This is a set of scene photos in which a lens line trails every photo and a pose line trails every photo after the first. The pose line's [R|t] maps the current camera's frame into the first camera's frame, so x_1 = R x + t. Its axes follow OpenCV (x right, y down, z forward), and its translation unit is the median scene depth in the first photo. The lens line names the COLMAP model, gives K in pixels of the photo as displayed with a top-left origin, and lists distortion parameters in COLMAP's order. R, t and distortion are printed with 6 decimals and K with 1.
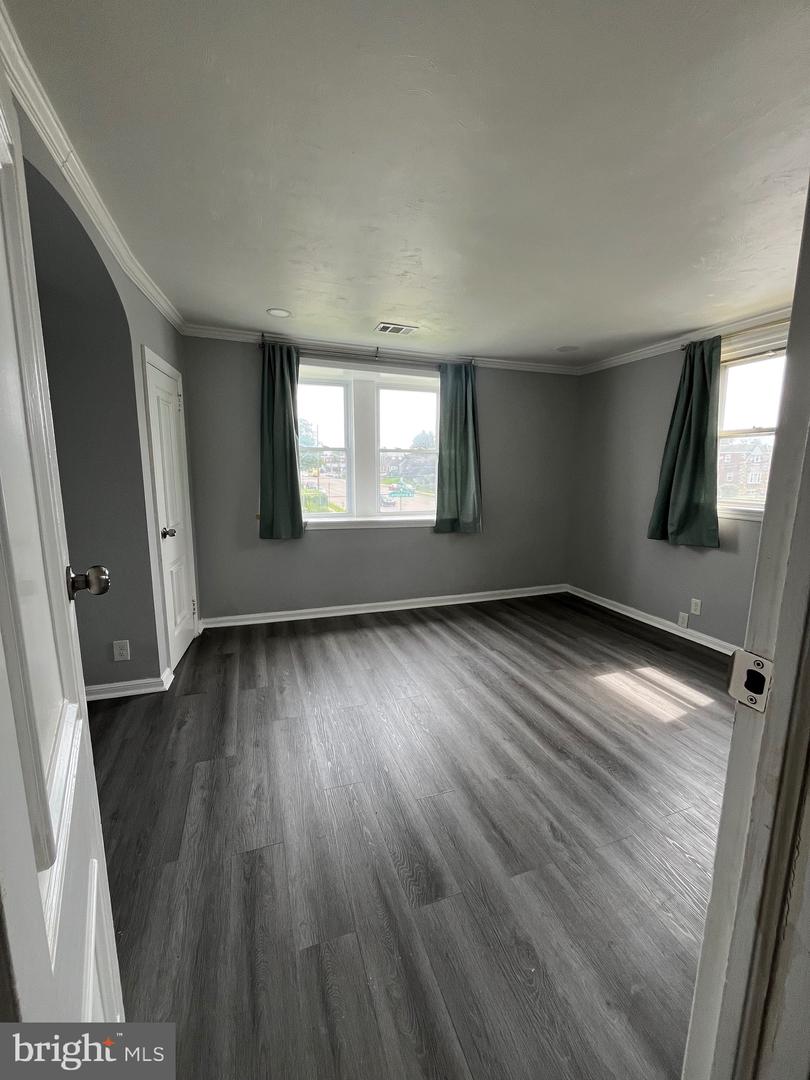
lens RADIAL K [[435.3, 0, 410.4], [0, 435.3, 537.8], [0, 0, 1]] dist [-0.003876, 0.000143]
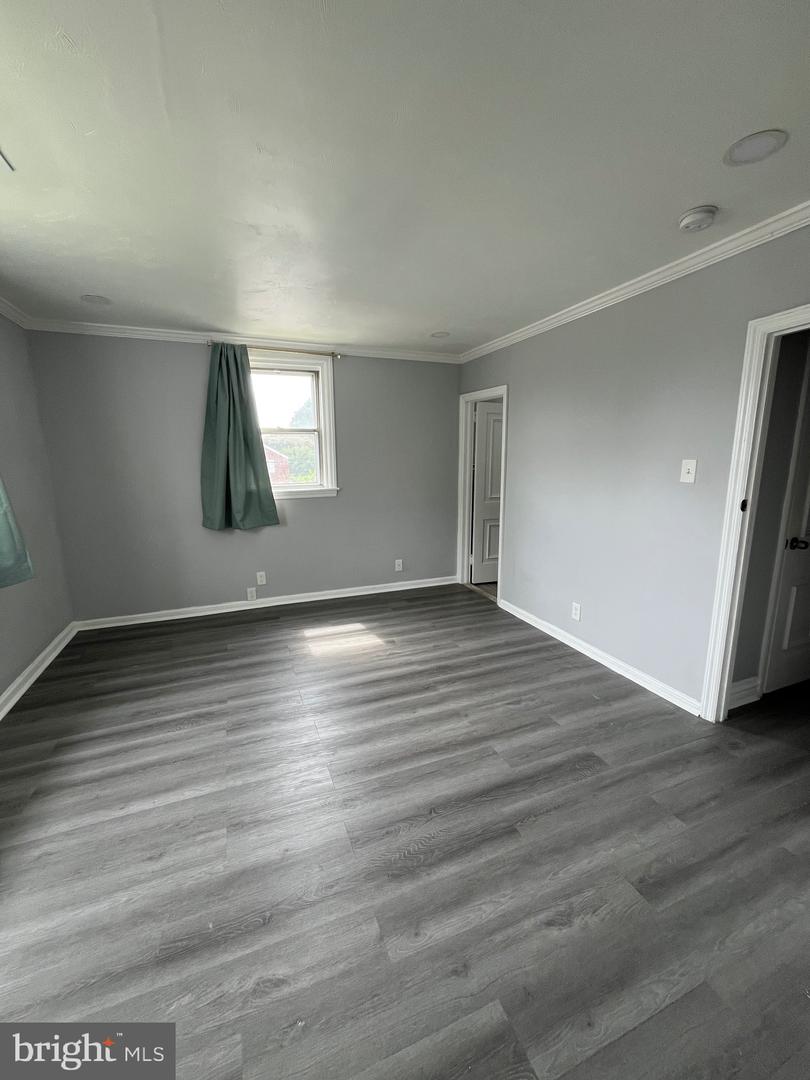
lens RADIAL K [[435.3, 0, 401.4], [0, 435.3, 541.6], [0, 0, 1]] dist [-0.003876, 0.000143]
pose [[-0.022153, -0.200513, 0.979440, -0.509072], [0.169756, 0.964700, 0.201335, -0.115696], [-0.985237, 0.170726, 0.012667, 0.631927]]
